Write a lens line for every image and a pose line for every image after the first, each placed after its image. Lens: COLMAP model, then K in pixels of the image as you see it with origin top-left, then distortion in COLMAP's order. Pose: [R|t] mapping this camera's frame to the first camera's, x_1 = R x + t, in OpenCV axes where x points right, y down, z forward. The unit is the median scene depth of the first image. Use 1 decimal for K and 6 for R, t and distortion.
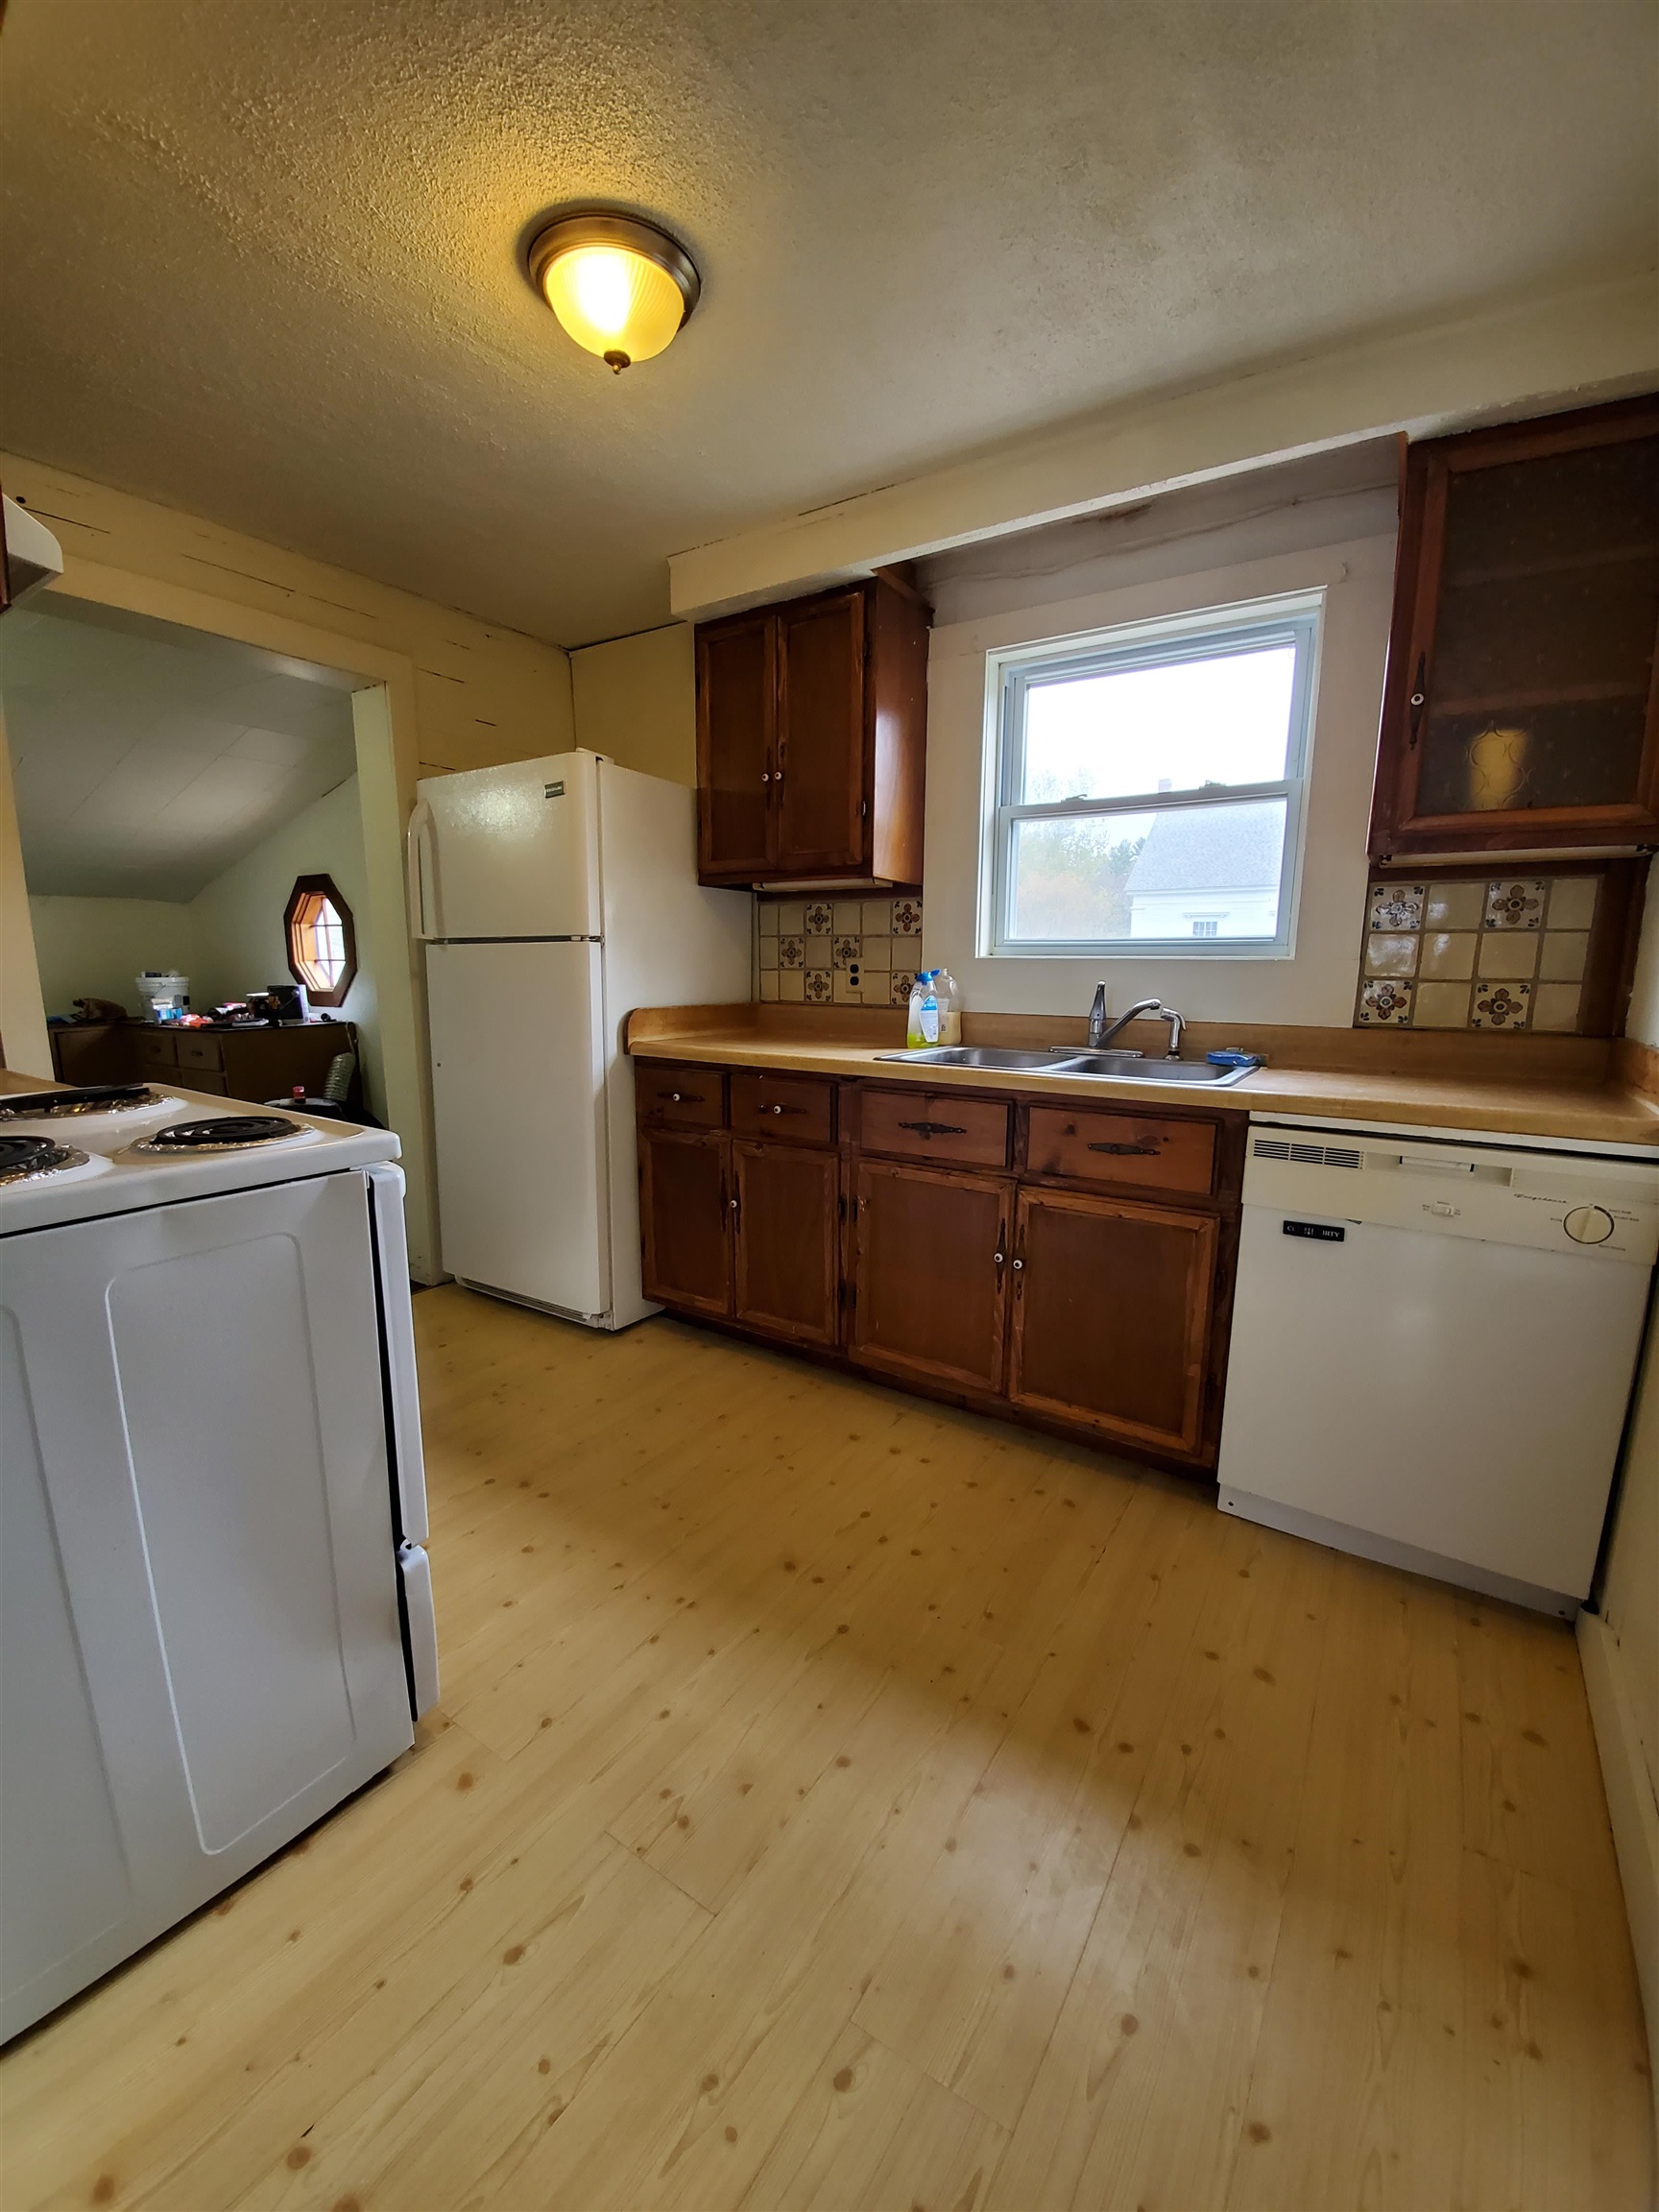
lens RADIAL K [[880.0, 0, 841.4], [0, 880.0, 1123.9], [0, 0, 1]] dist [0.002588, -0.012506]
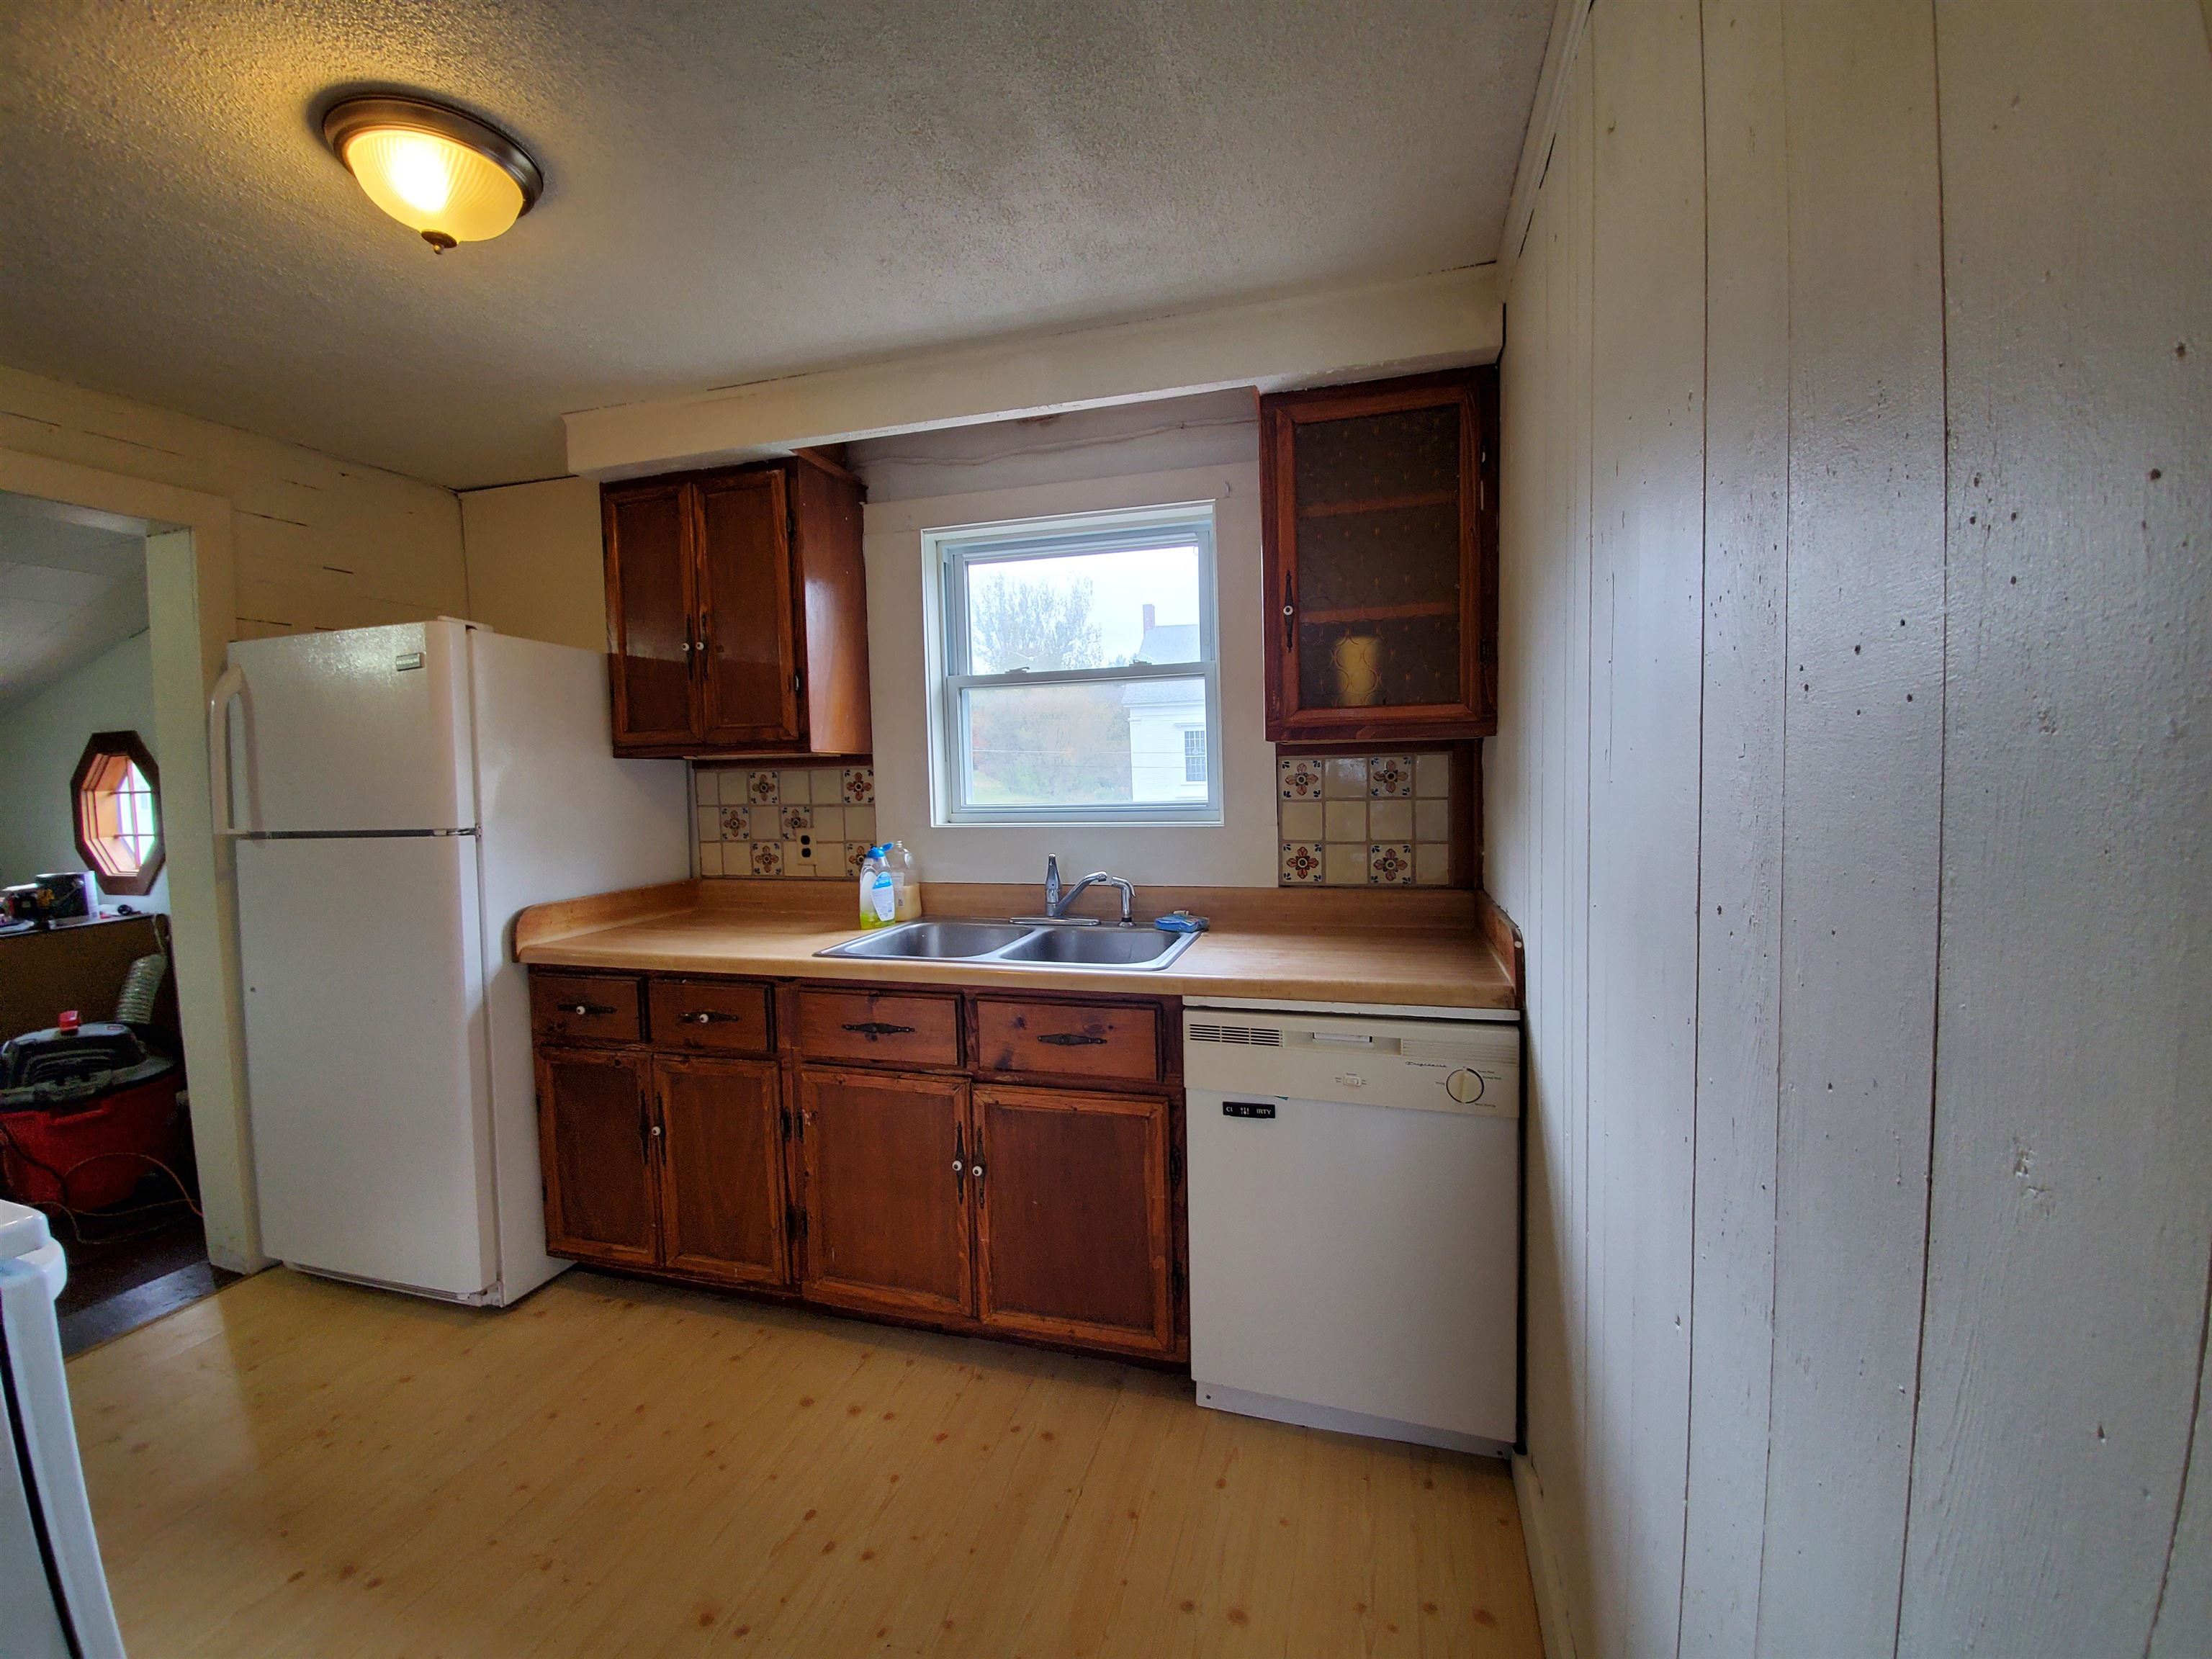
lens RADIAL K [[880.0, 0, 1129.7], [0, 880.0, 820.7], [0, 0, 1]] dist [0.002588, -0.012506]
pose [[0.952183, -0.048419, 0.301668, 0.078681], [0.086684, 0.989602, -0.114773, -0.075807], [-0.292974, 0.135435, 0.946480, 0.016253]]
